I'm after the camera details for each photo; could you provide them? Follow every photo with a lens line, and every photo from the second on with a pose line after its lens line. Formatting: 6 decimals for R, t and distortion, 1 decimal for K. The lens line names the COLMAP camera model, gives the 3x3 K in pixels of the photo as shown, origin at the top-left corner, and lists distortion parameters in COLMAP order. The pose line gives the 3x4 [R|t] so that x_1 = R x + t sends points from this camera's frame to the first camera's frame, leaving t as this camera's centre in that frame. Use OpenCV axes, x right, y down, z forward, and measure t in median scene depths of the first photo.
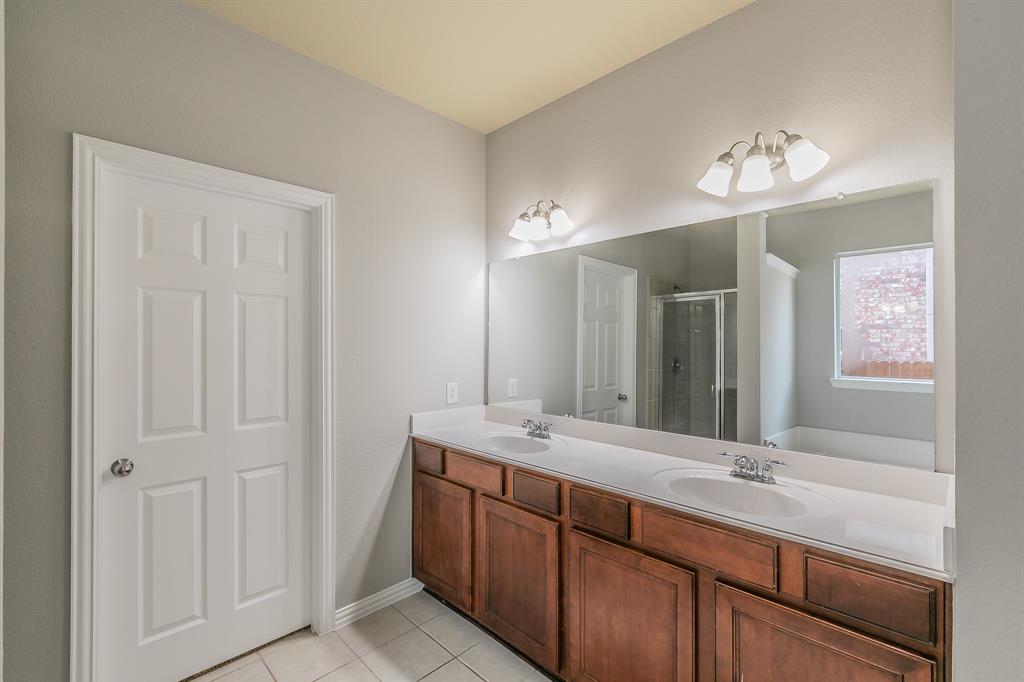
lens RADIAL K [[448.9, 0, 512.2], [0, 448.9, 343.3], [0, 0, 1]] dist [0.001286, -0.000225]
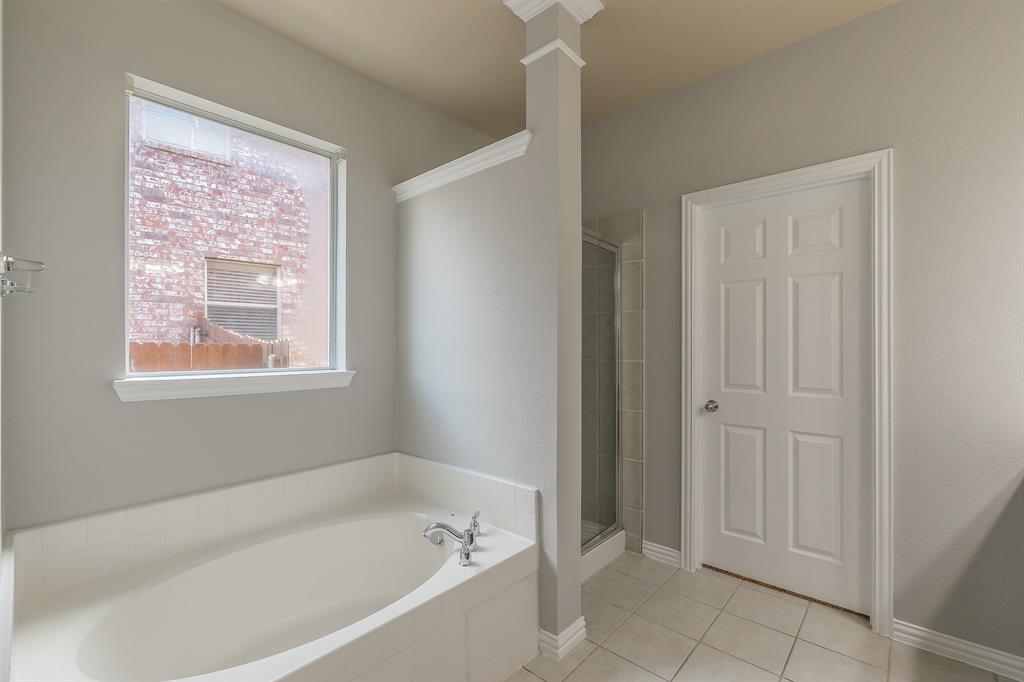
lens RADIAL K [[448.9, 0, 512.2], [0, 448.9, 343.3], [0, 0, 1]] dist [0.001286, -0.000225]
pose [[0.054250, -0.000088, -0.998527, 0.496573], [0.004532, 0.999990, 0.000158, 0.056061], [0.998517, -0.004534, 0.054250, 0.223969]]
